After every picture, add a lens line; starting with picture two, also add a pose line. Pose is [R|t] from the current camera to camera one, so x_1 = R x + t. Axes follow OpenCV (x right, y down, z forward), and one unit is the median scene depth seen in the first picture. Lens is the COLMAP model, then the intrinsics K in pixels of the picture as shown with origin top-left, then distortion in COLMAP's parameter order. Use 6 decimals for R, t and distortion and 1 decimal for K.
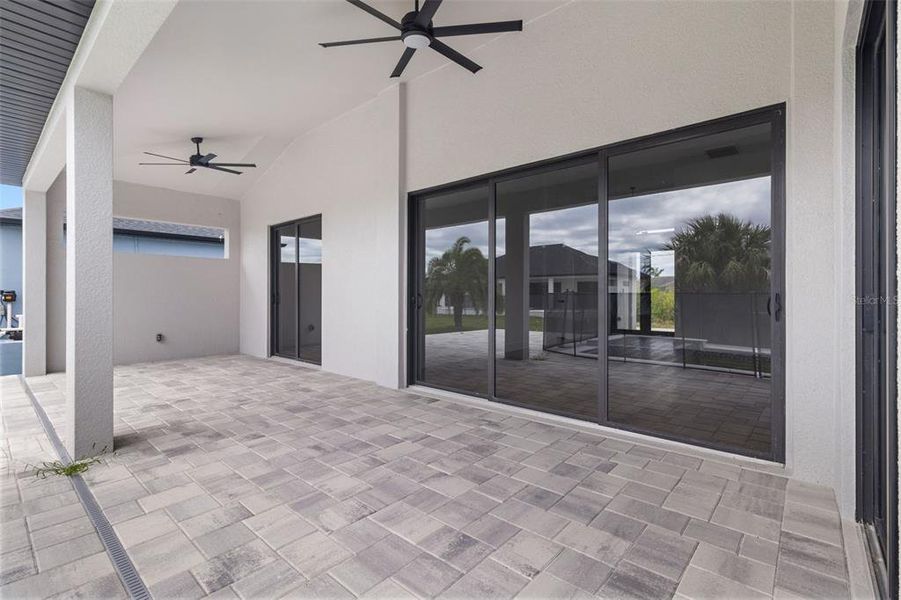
lens RADIAL K [[414.3, 0, 451.8], [0, 414.3, 297.7], [0, 0, 1]] dist [0.004626, 0.000386]
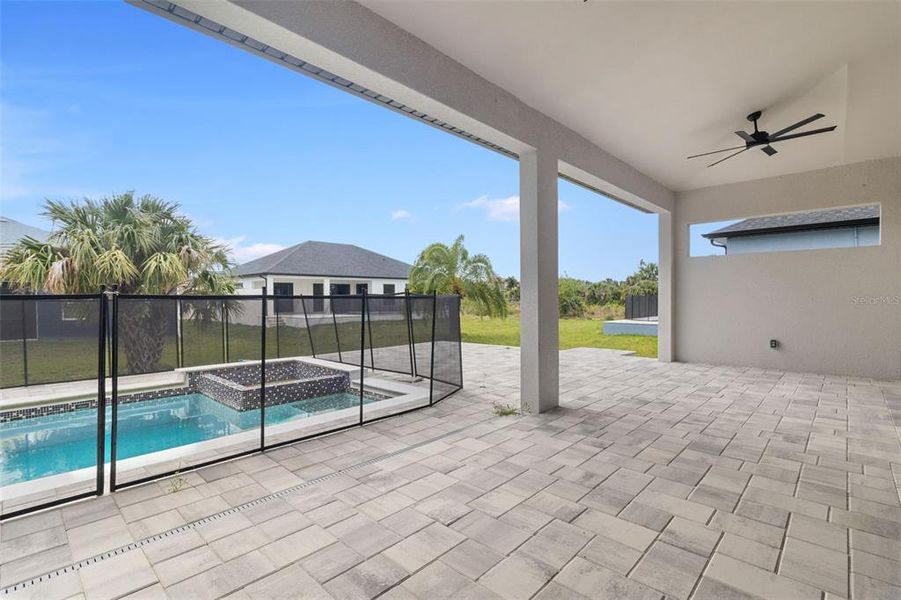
lens RADIAL K [[417.6, 0, 436.4], [0, 417.6, 302.9], [0, 0, 1]] dist [0.003222, 0.000368]
pose [[-0.043110, 0.012349, -0.998994, 0.501232], [-0.000916, 0.999923, 0.012400, -0.005760], [0.999070, 0.001450, -0.043096, 0.662182]]
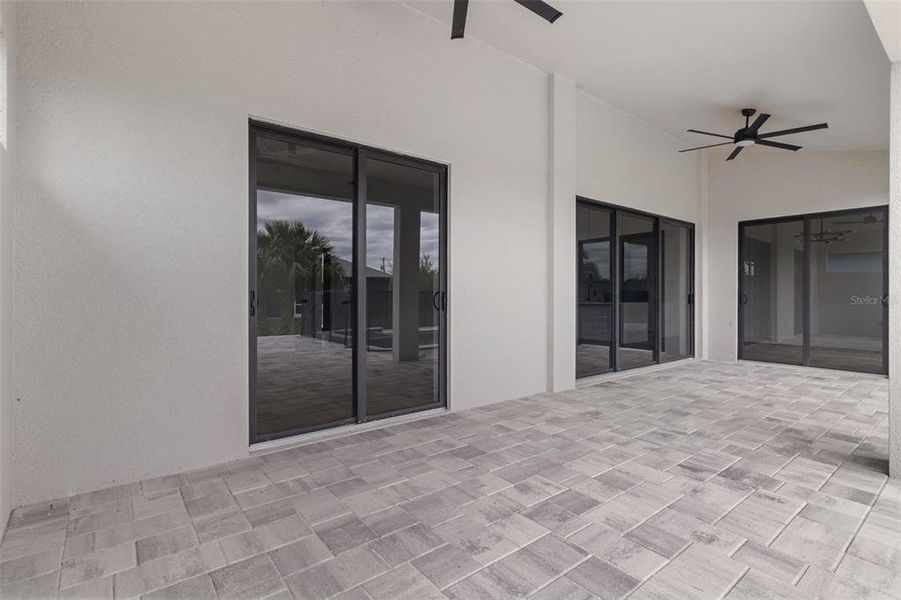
lens RADIAL K [[414.3, 0, 451.8], [0, 414.3, 297.7], [0, 0, 1]] dist [0.004626, 0.000386]
pose [[0.193073, -0.007395, 0.981157, -1.748388], [-0.005522, 0.999948, 0.008623, -0.002293], [-0.981169, -0.007083, 0.193022, 1.640658]]
